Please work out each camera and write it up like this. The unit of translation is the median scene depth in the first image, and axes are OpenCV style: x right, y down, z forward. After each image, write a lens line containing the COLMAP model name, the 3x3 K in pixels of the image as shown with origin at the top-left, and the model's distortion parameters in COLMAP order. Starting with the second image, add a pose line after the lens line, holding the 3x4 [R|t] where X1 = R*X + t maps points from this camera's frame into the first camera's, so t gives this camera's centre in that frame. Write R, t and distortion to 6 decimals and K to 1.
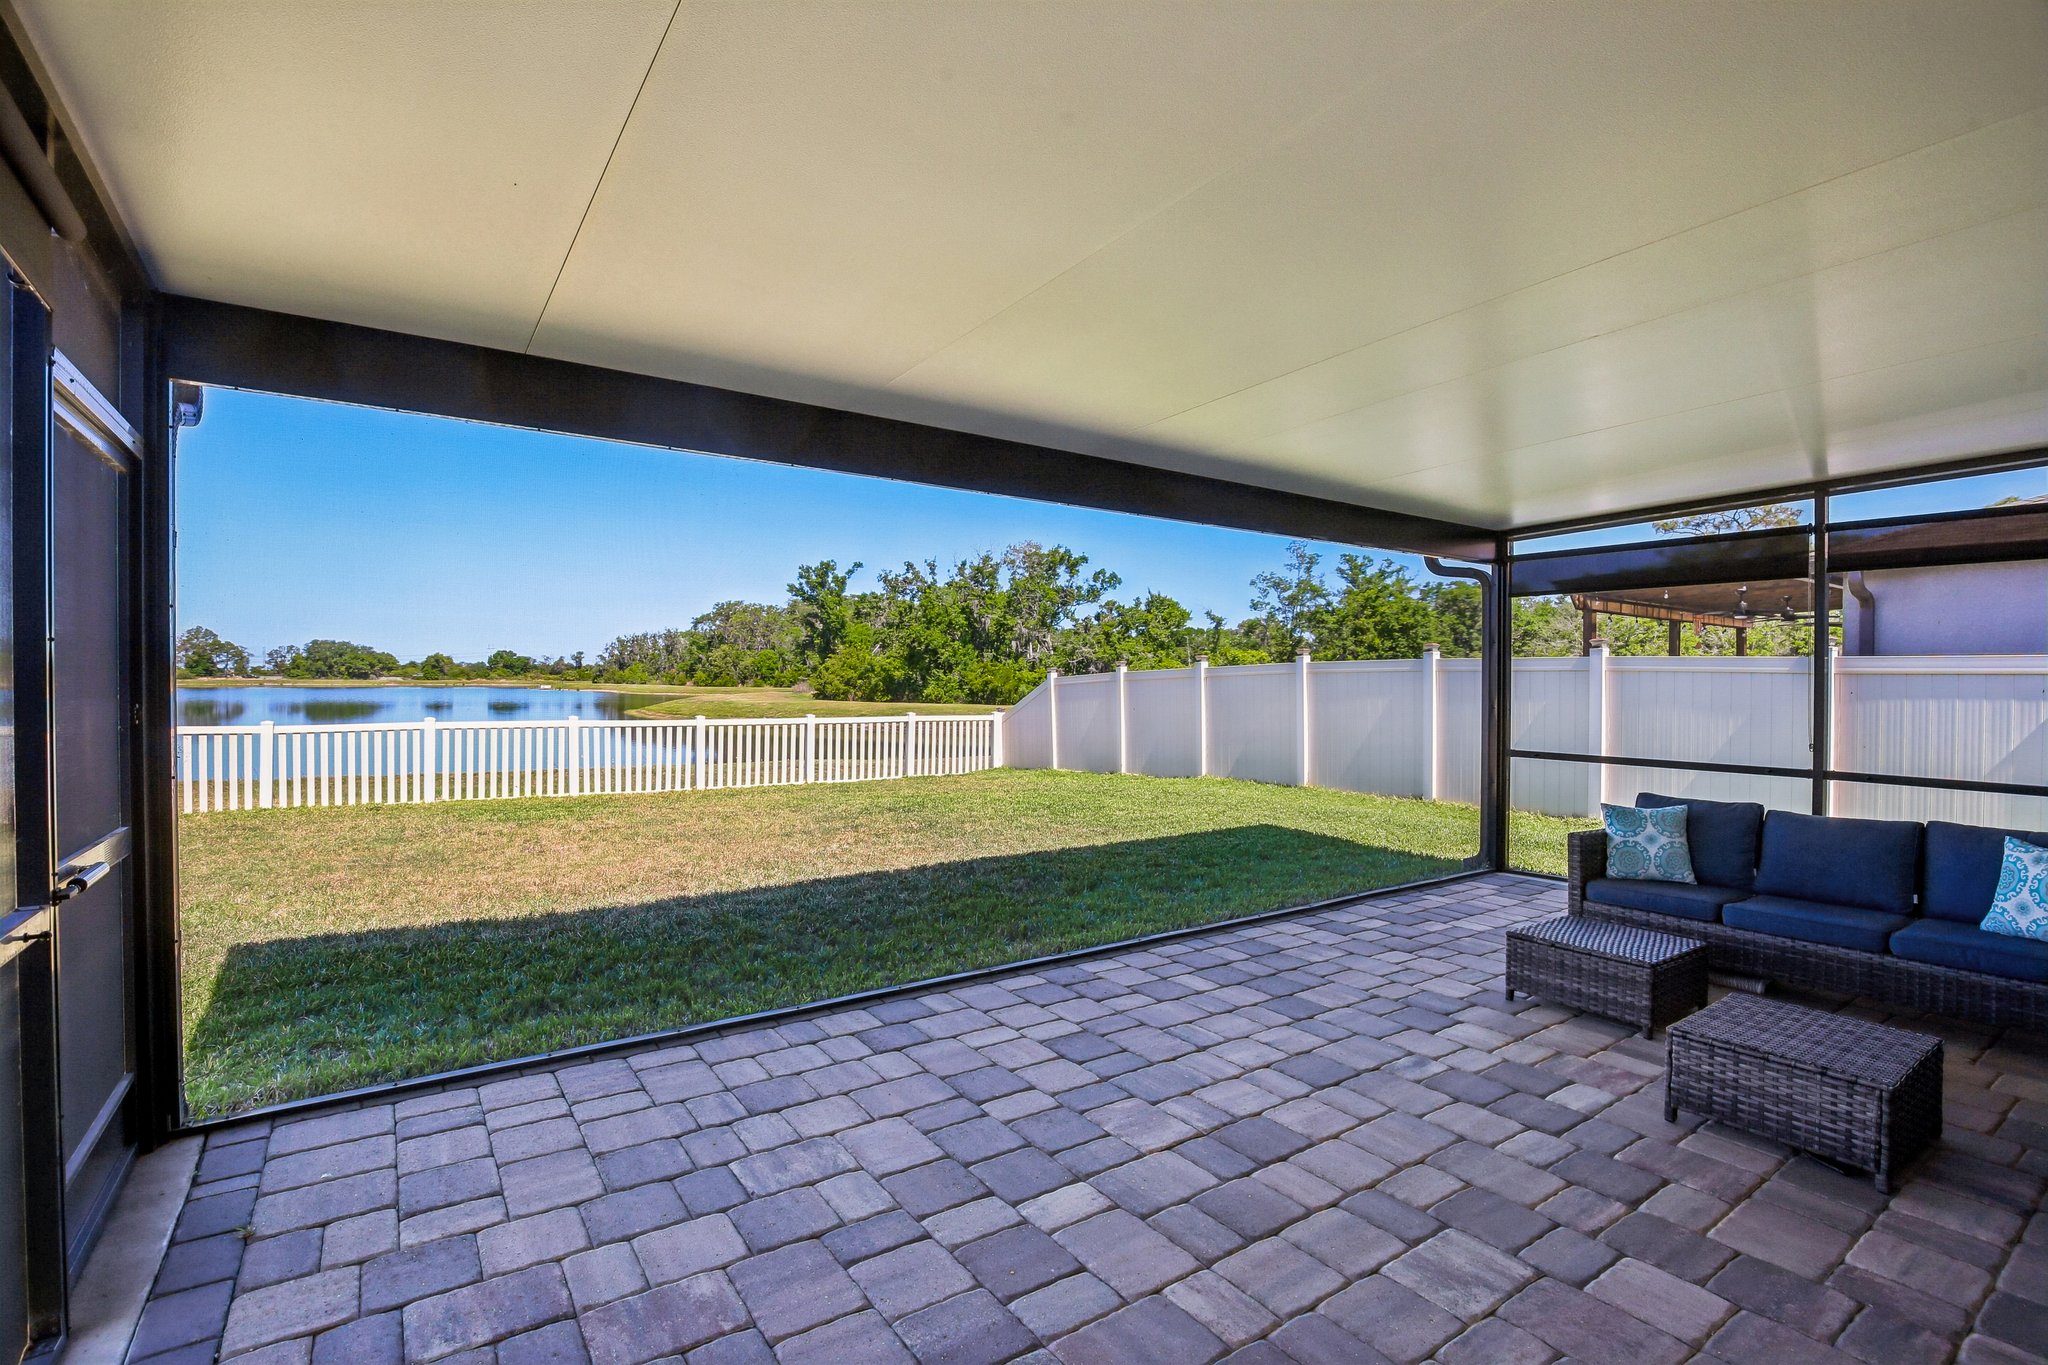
lens RADIAL K [[966.4, 0, 1024.1], [0, 966.4, 669.3], [0, 0, 1]] dist [-0.008443, 0.000308]
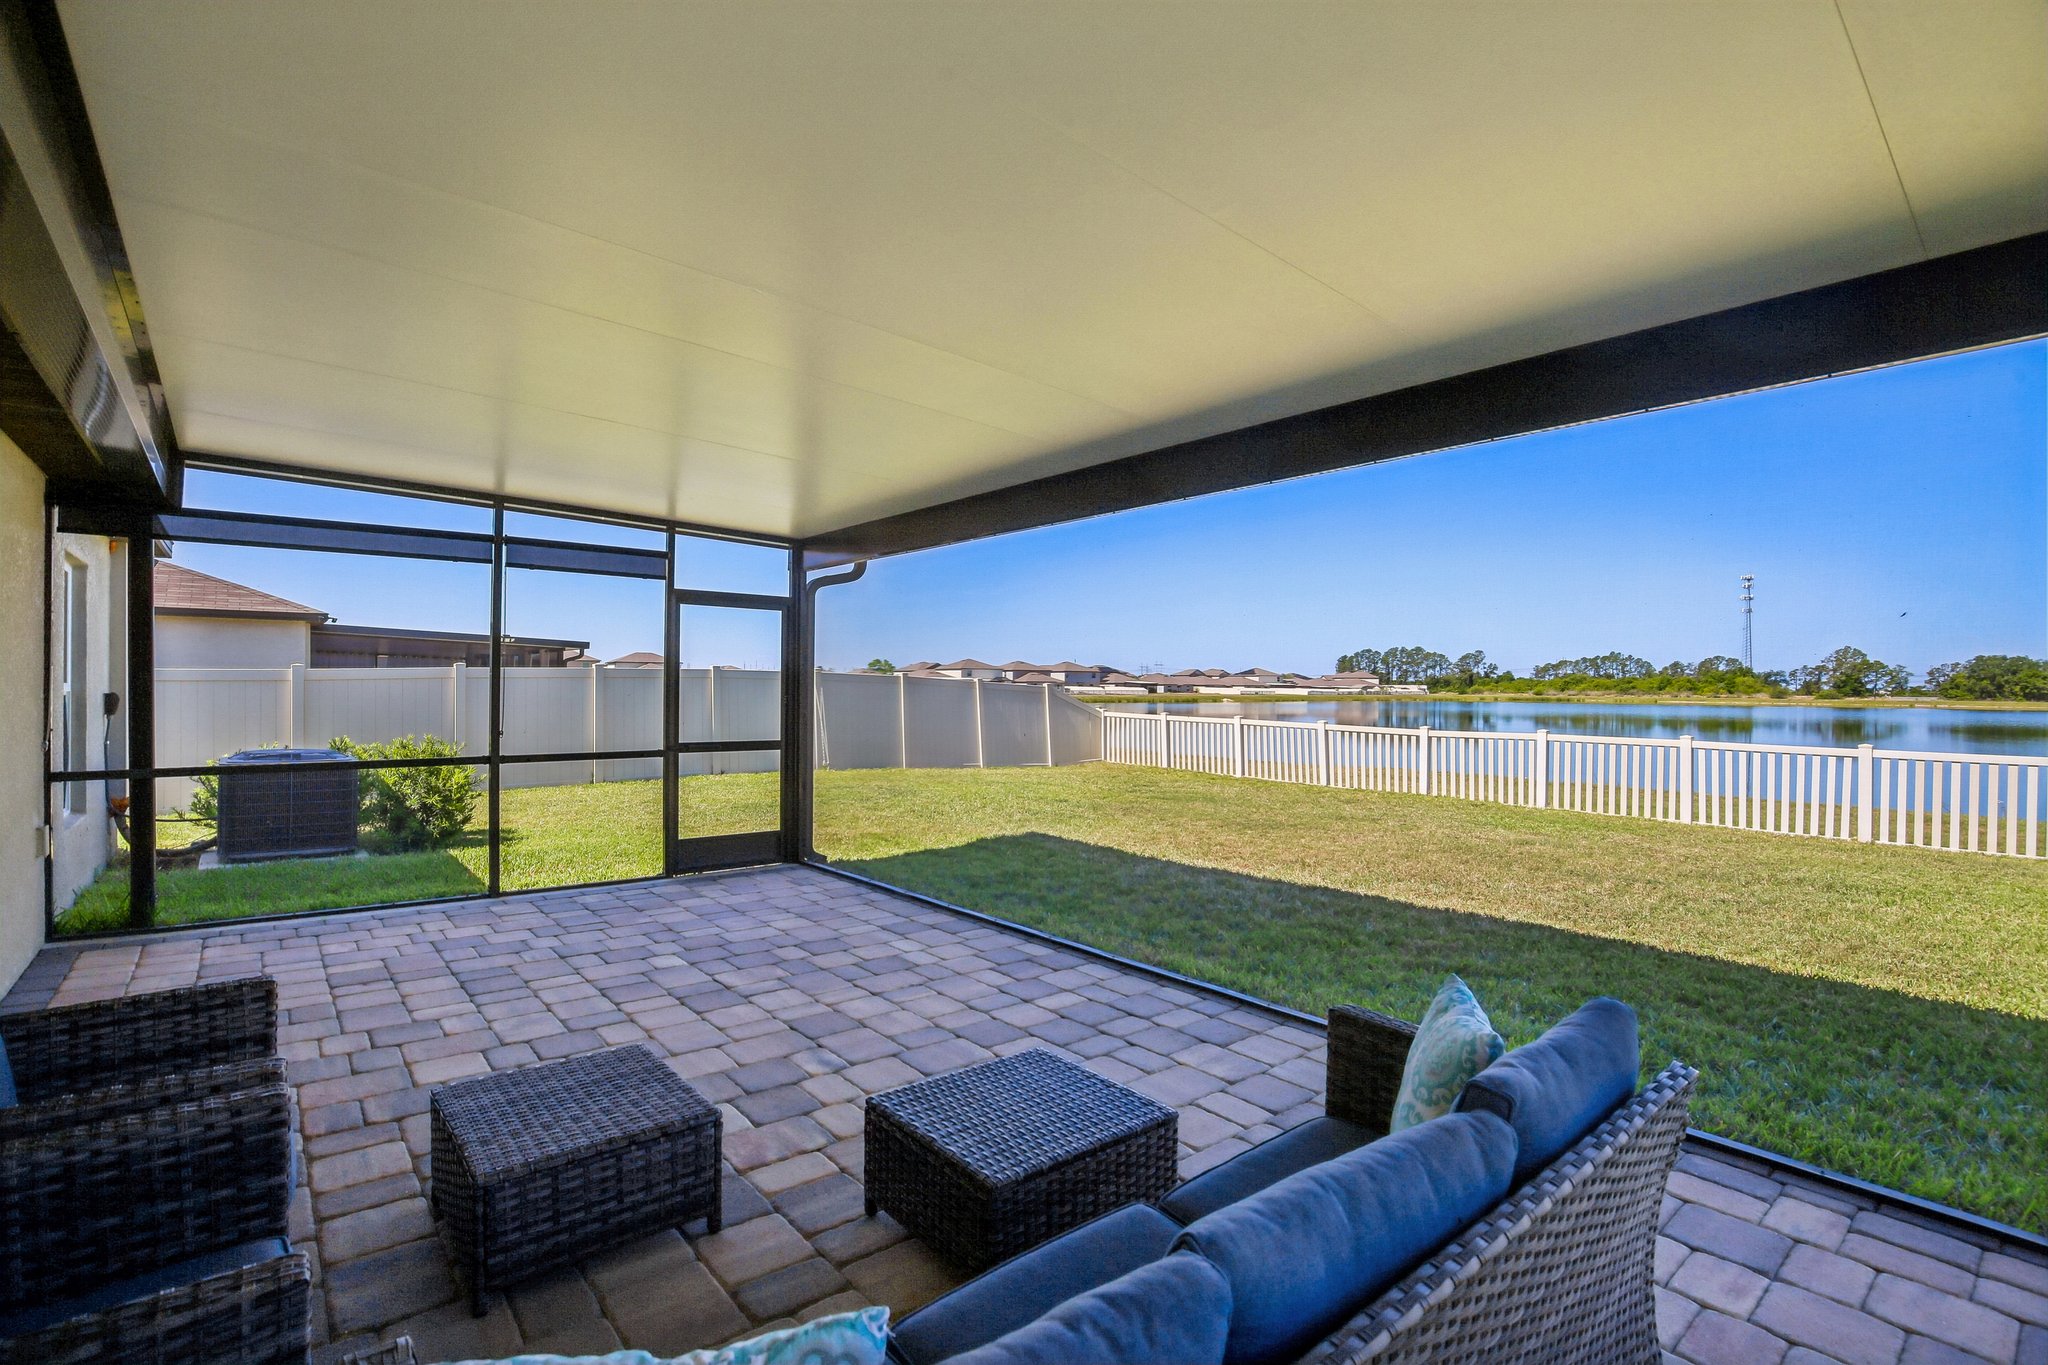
lens RADIAL K [[966.4, 0, 1024.1], [0, 966.4, 669.3], [0, 0, 1]] dist [-0.008443, 0.000308]
pose [[0.070262, -0.025727, -0.997197, 1.103551], [0.003587, 0.999667, -0.025538, 0.019986], [0.997522, -0.001782, 0.070331, 0.872416]]
